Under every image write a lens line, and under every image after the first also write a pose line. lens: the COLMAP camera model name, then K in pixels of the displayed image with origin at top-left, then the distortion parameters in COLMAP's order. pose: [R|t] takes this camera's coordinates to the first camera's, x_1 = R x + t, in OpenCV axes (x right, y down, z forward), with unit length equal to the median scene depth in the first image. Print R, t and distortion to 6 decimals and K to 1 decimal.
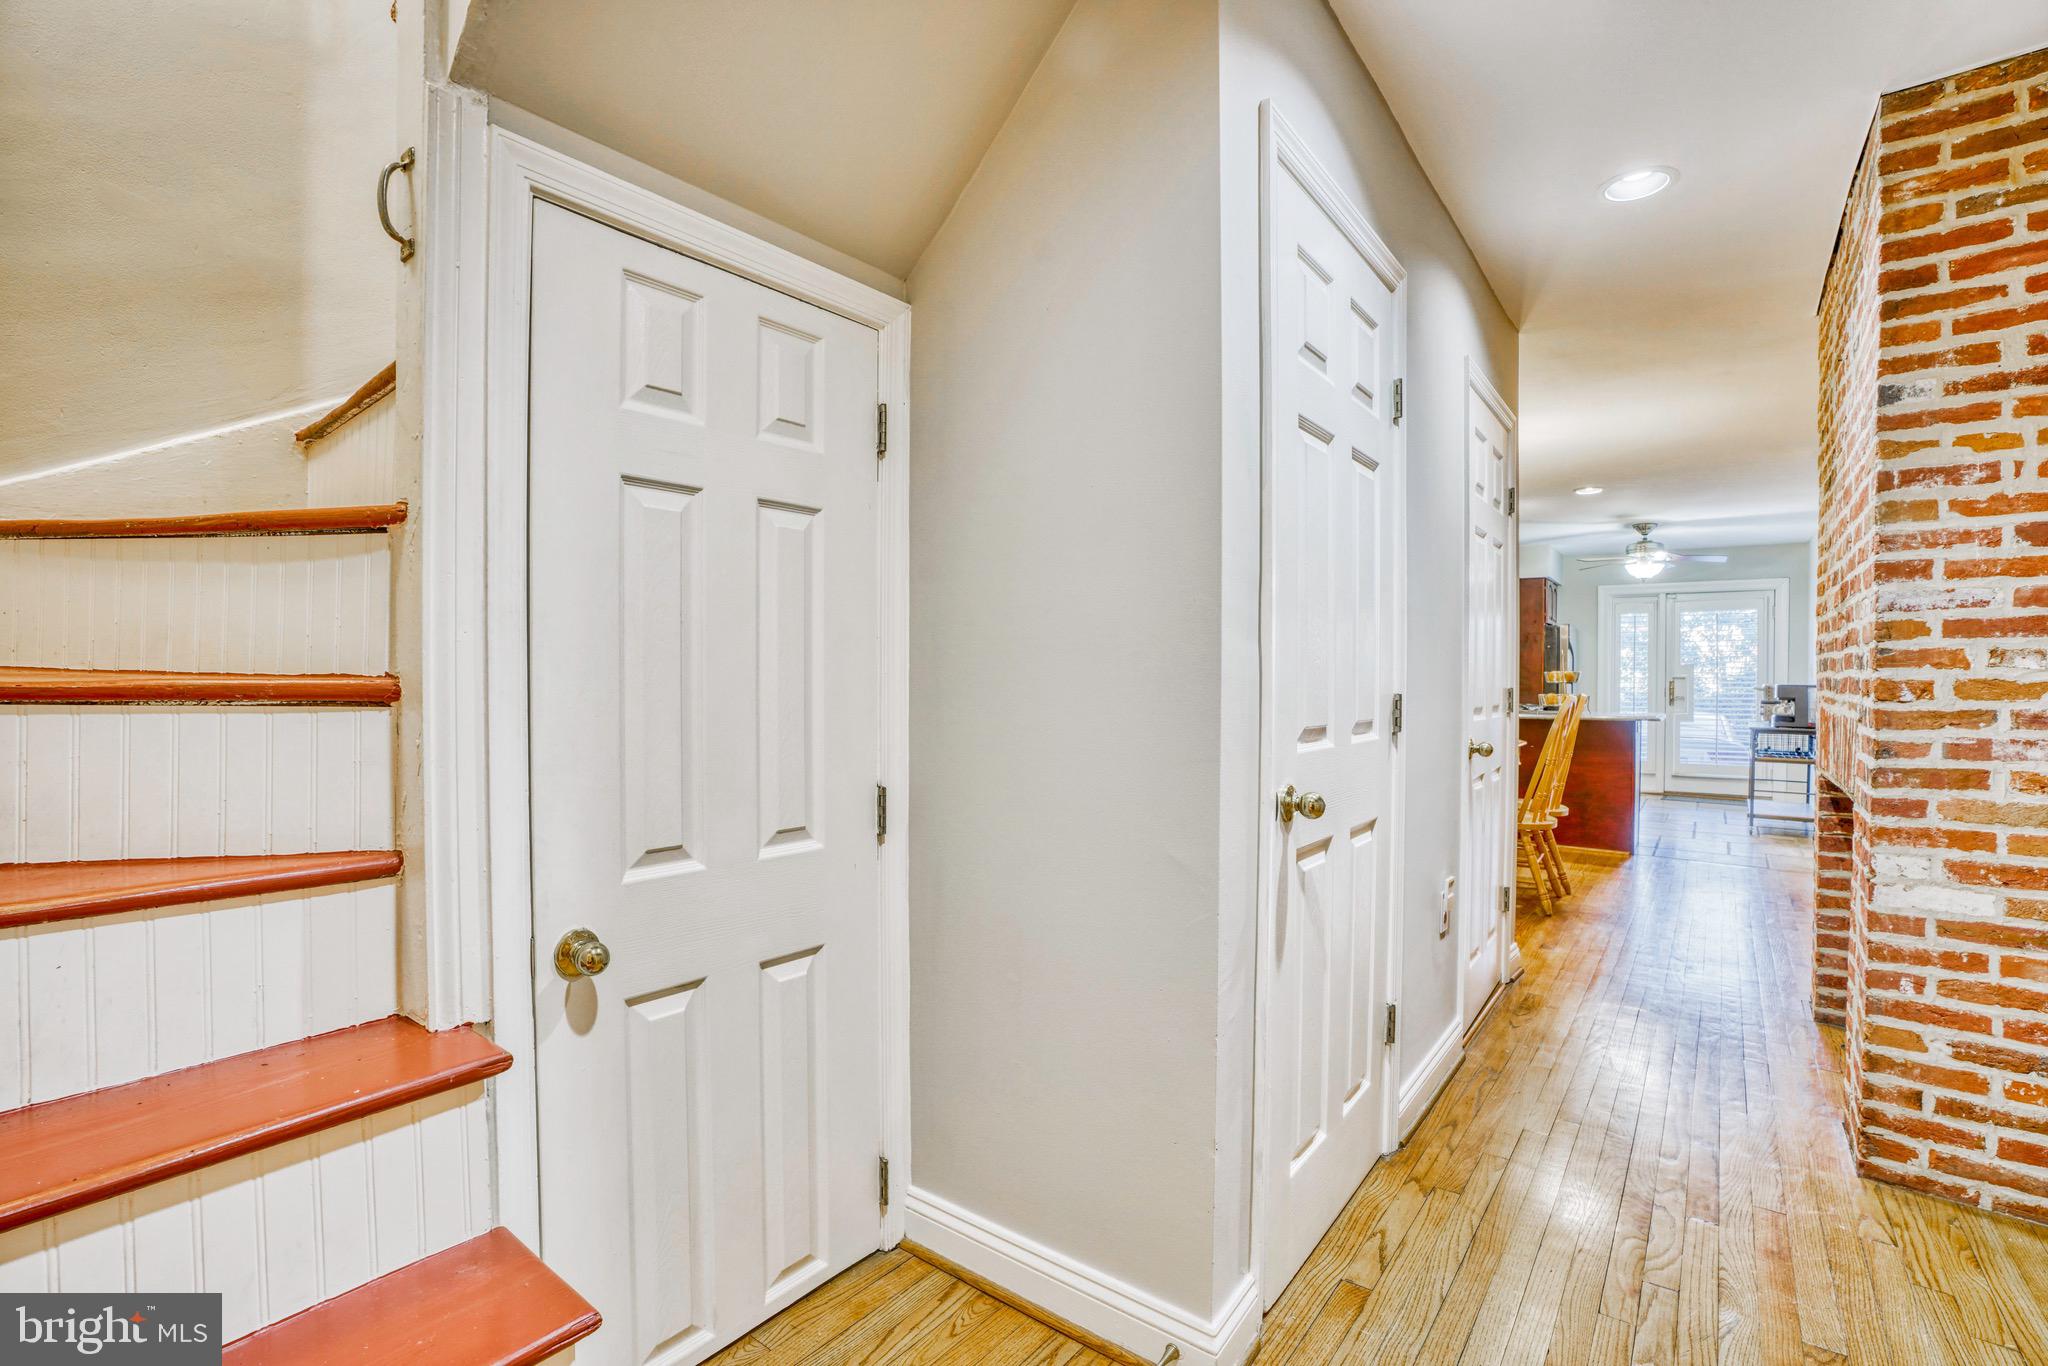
lens RADIAL K [[947.1, 0, 1016.7], [0, 947.1, 686.0], [0, 0, 1]] dist [-0.066011, 0.024337]
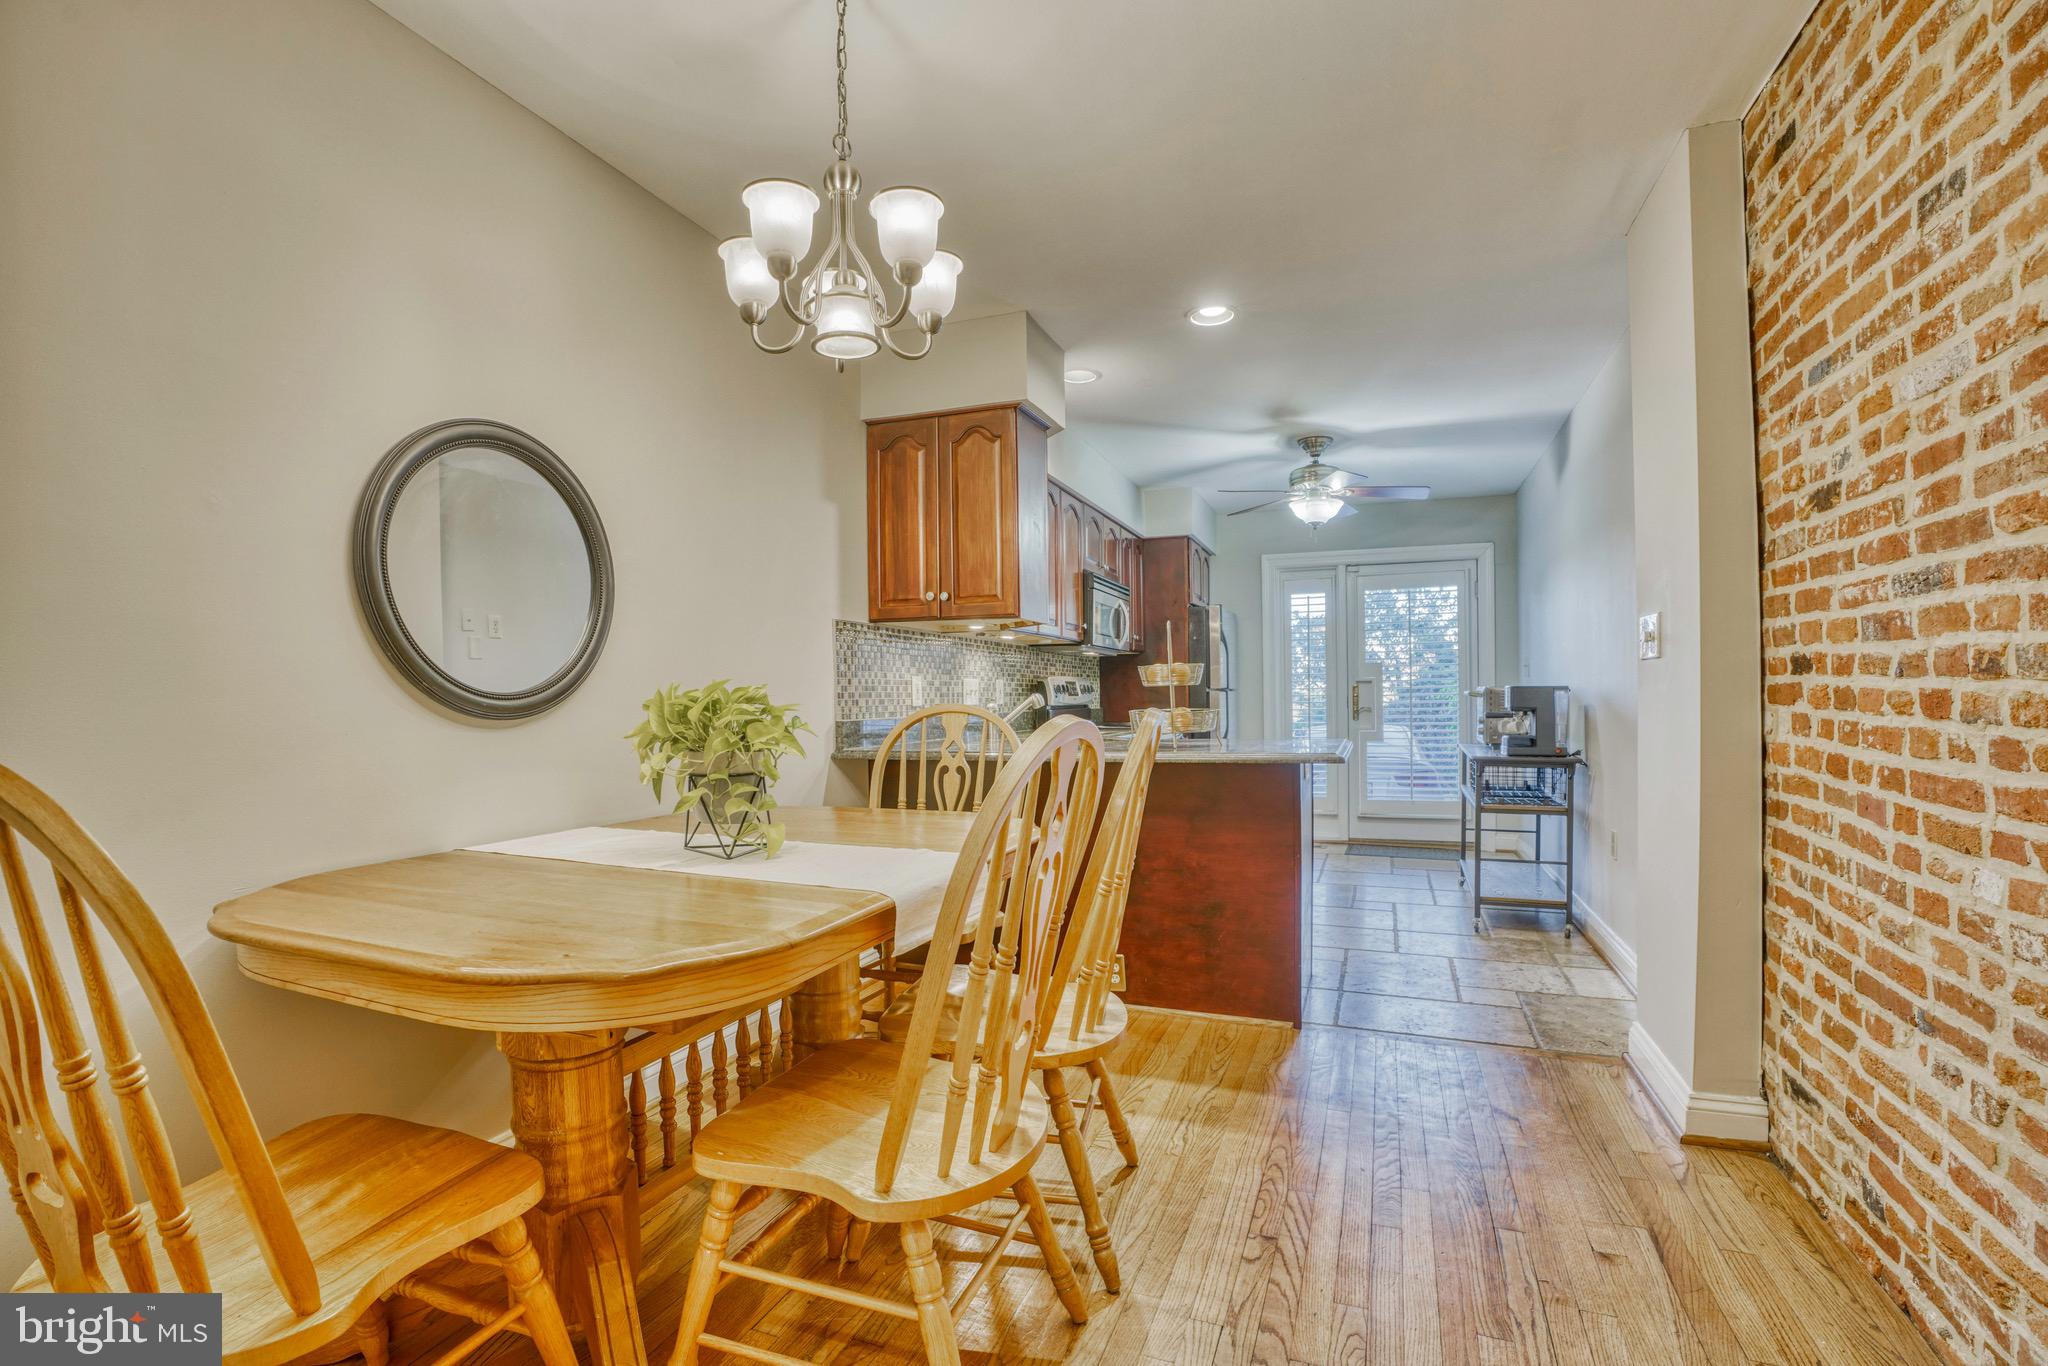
lens RADIAL K [[947.1, 0, 1033.4], [0, 947.1, 710.9], [0, 0, 1]] dist [-0.066011, 0.024337]
pose [[0.957210, -0.021980, 0.288558, 0.319826], [0.020468, 0.999756, 0.008257, 0.003190], [-0.288670, -0.001997, 0.957427, 0.458789]]
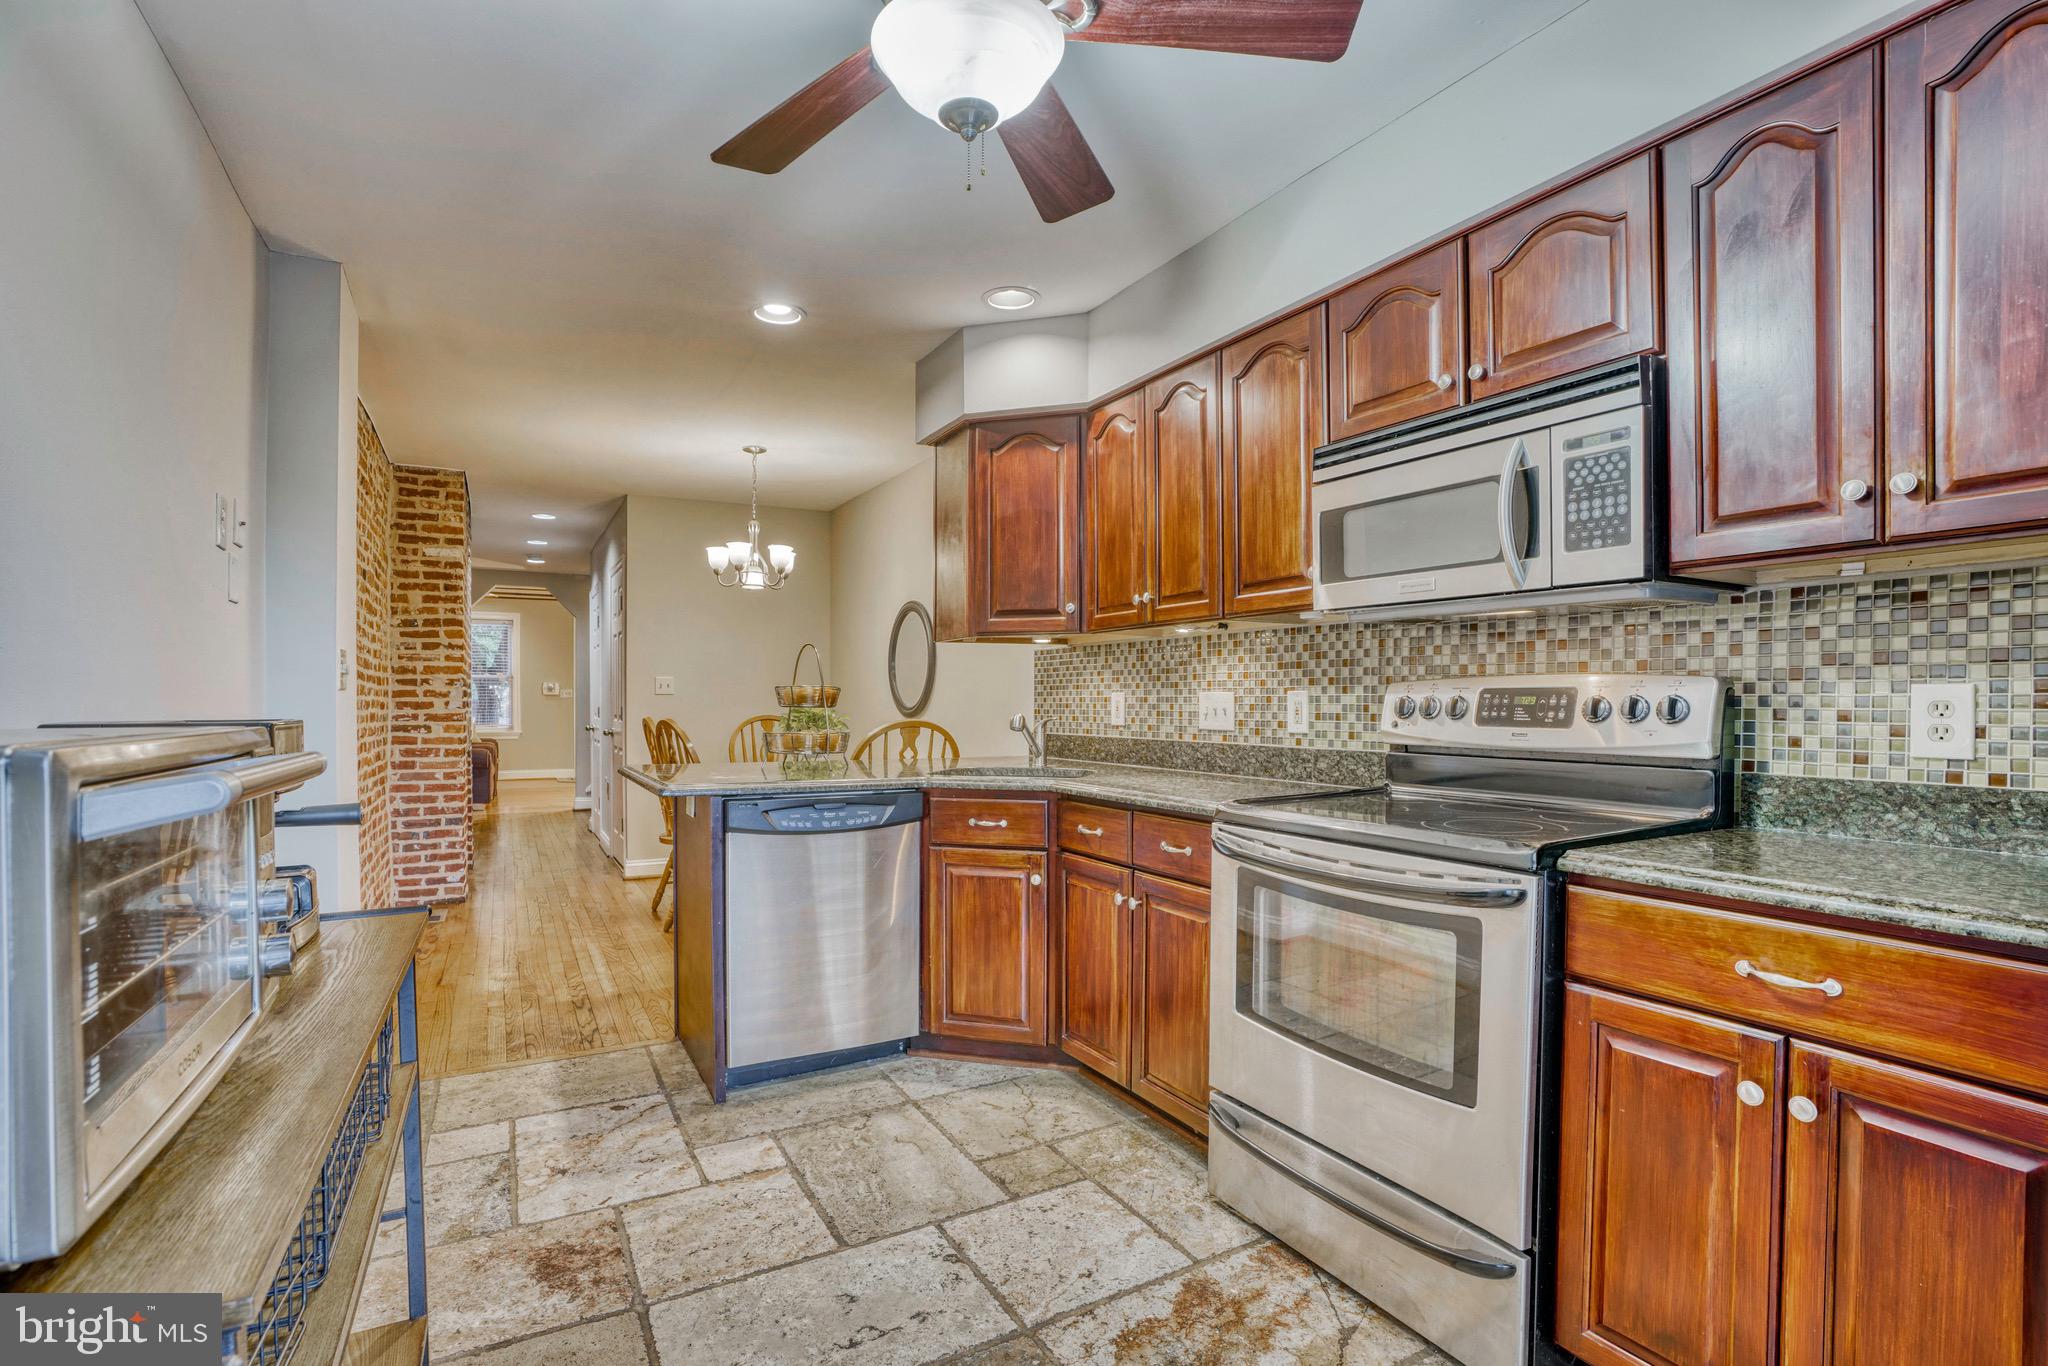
lens RADIAL K [[960.4, 0, 1006.3], [0, 960.4, 713.6], [0, 0, 1]] dist [-0.054325, 0.007222]
pose [[-0.416413, 0.003875, -0.909167, 0.897278], [-0.012787, 0.999867, 0.010119, -0.006932], [0.909086, 0.015839, -0.416308, 1.155428]]
